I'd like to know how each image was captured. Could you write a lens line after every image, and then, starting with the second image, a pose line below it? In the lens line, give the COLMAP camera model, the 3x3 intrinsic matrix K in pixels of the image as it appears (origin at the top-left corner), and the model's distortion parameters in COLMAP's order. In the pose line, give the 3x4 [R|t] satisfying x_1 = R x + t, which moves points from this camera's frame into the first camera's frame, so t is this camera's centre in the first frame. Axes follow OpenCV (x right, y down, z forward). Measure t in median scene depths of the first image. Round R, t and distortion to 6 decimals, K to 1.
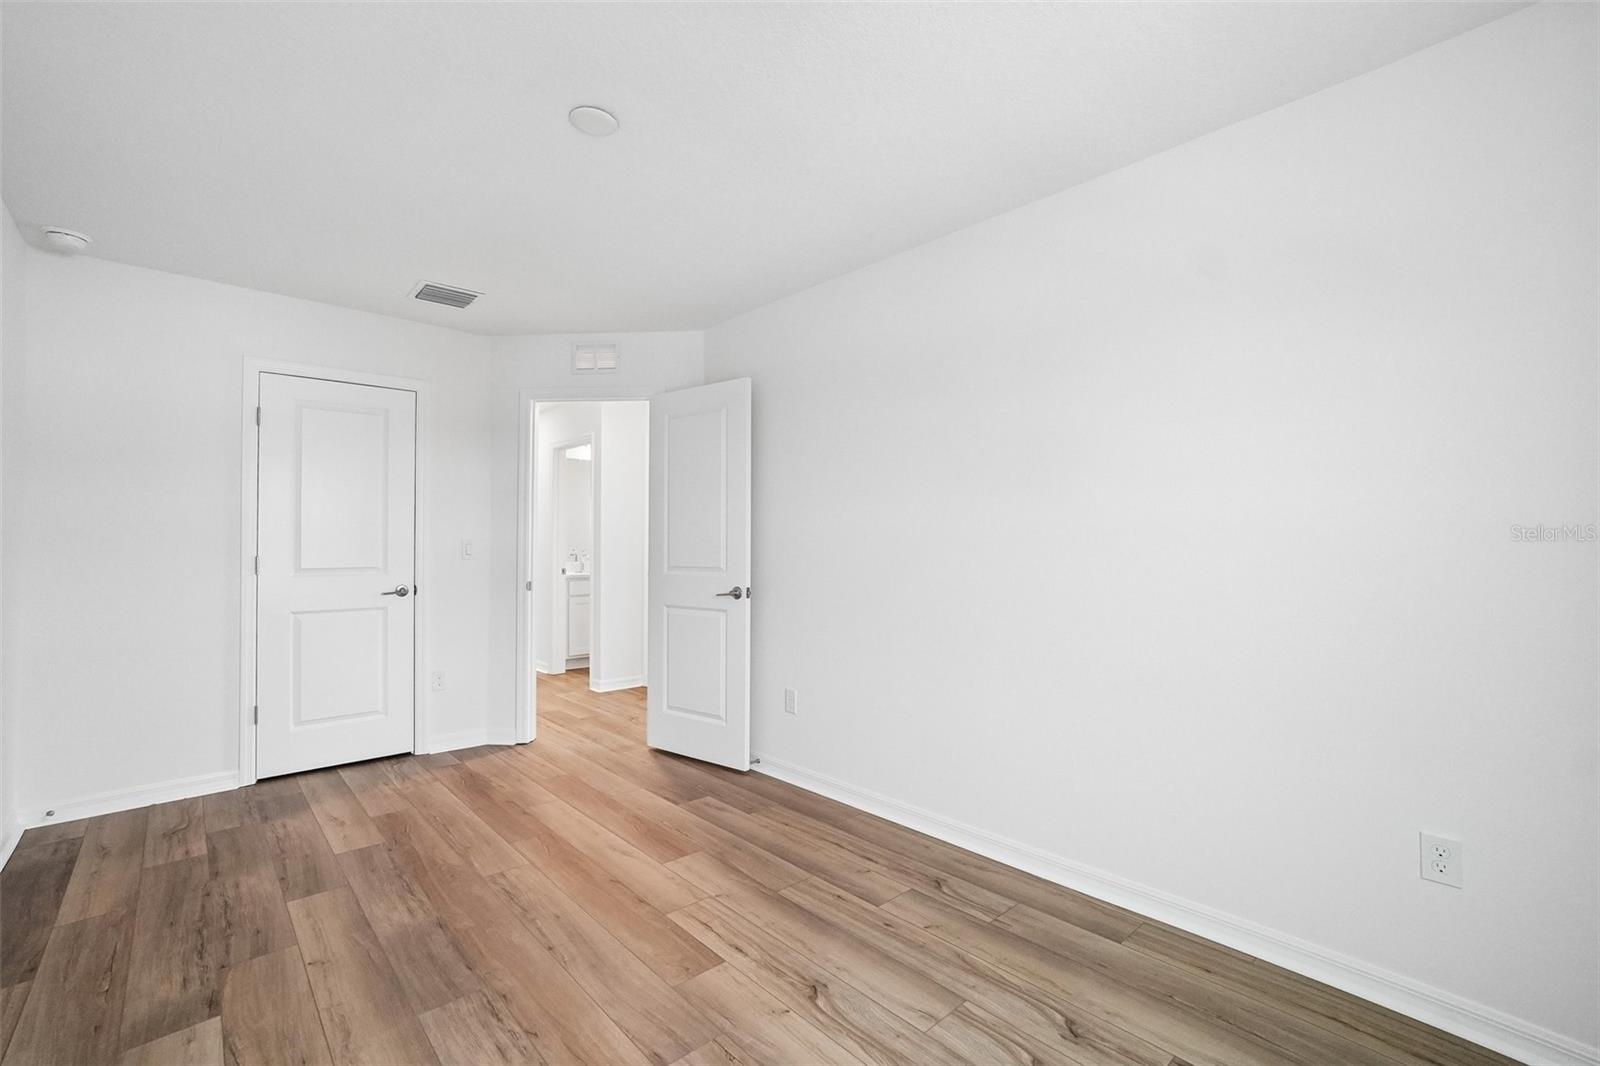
lens RADIAL K [[706.5, 0, 800.0], [0, 706.5, 533.0], [0, 0, 1]] dist [-0.059145, 0.031129]
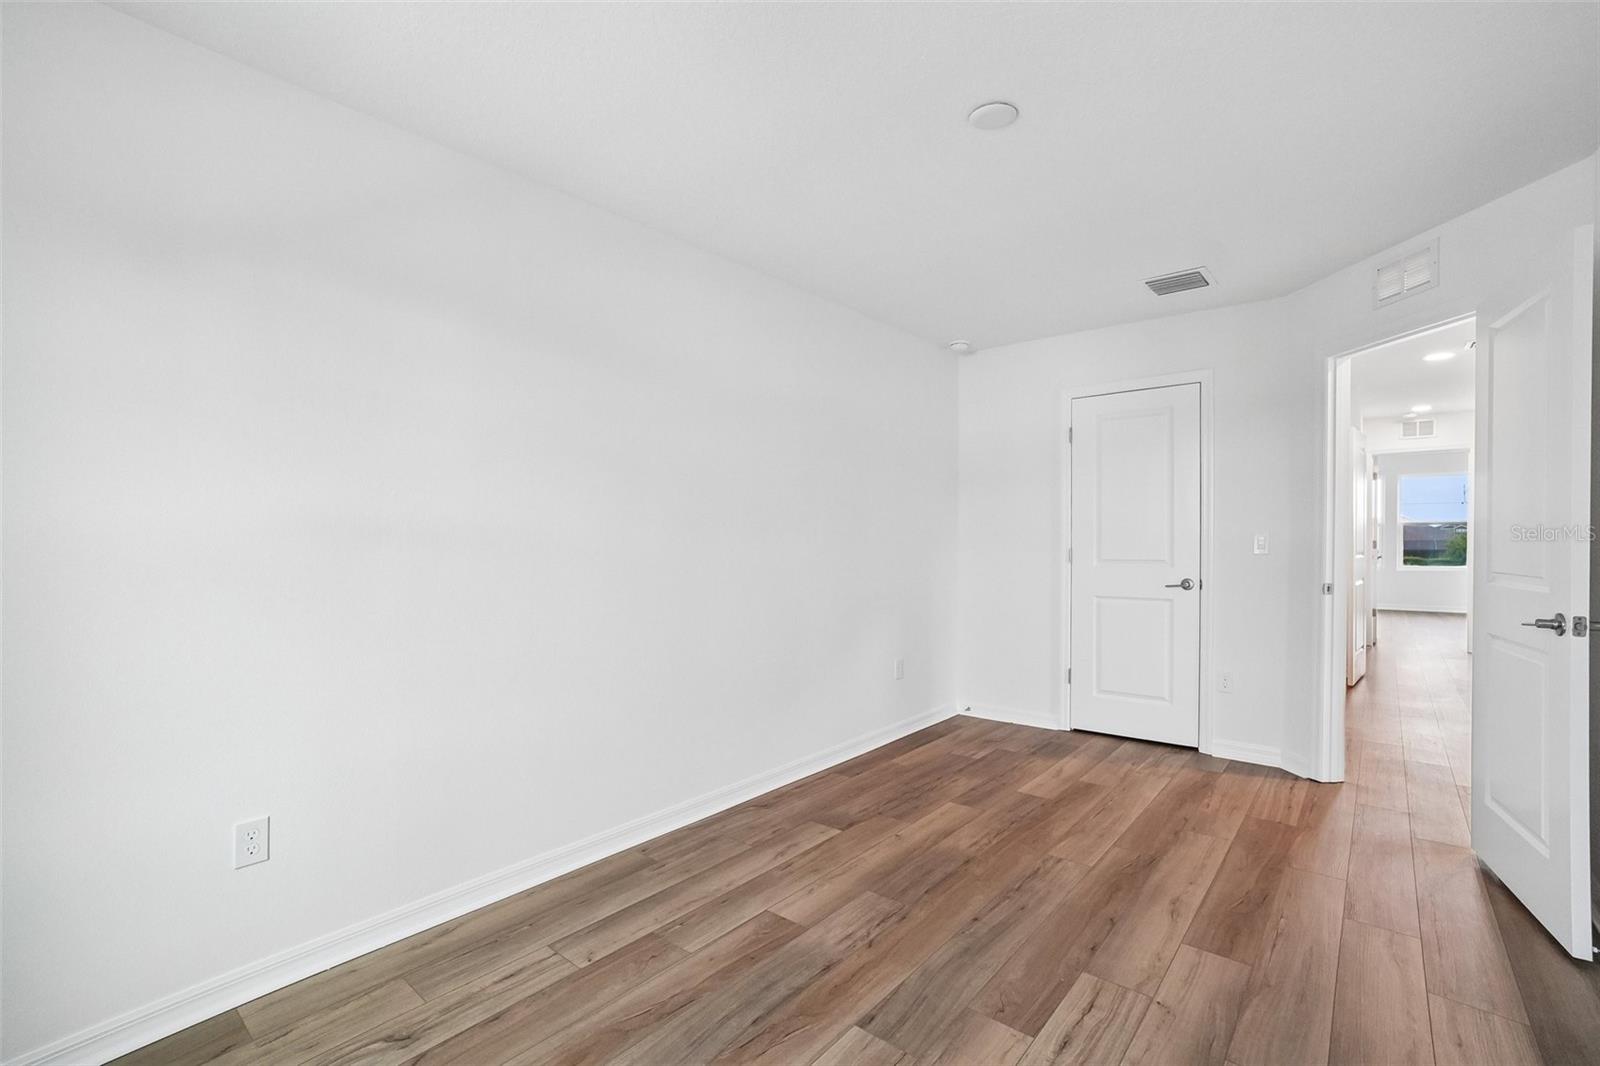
lens RADIAL K [[700.5, 0, 800.0], [0, 700.5, 533.0], [0, 0, 1]] dist [-0.039196, 0.021583]
pose [[0.128026, -0.009963, -0.991721, 0.525796], [0.021308, 0.999746, -0.007293, 0.006218], [0.991542, -0.020197, 0.128206, 0.478165]]
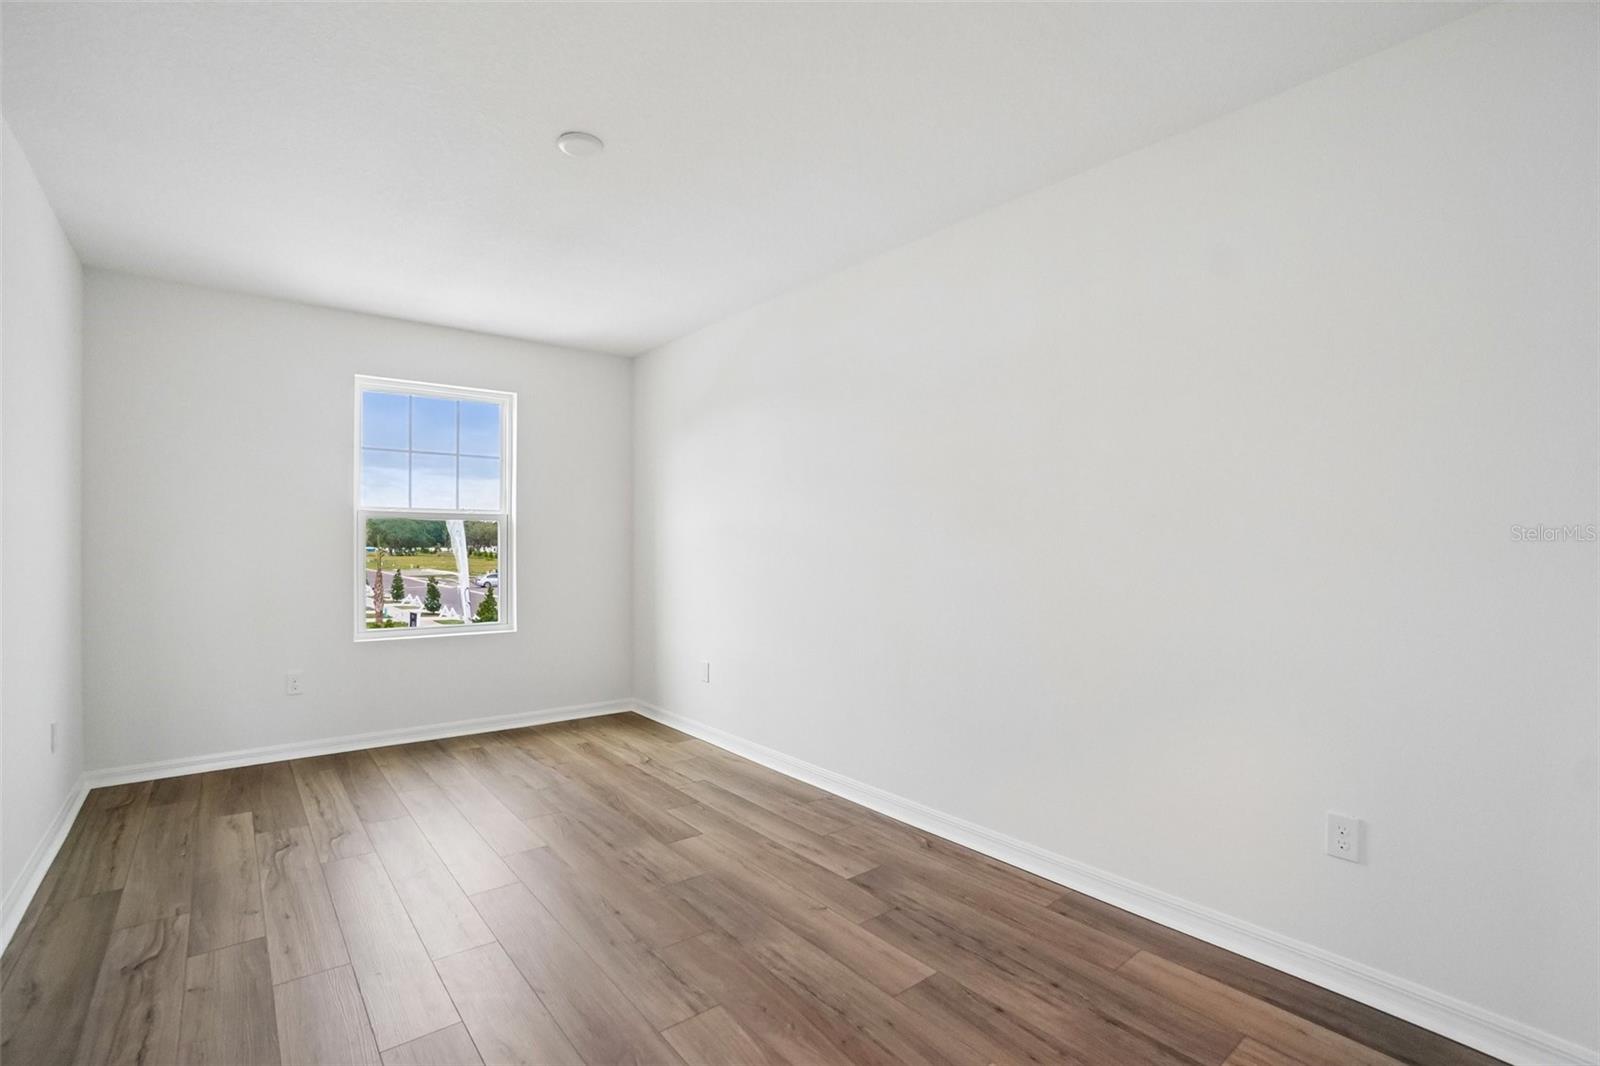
lens RADIAL K [[707.8, 0, 807.2], [0, 707.8, 525.4], [0, 0, 1]] dist [-0.063381, 0.023082]
pose [[-0.999552, -0.006323, 0.029270, -0.541509], [-0.007373, 0.999329, -0.035882, 0.024094], [-0.029024, -0.036082, -0.998927, 1.653283]]
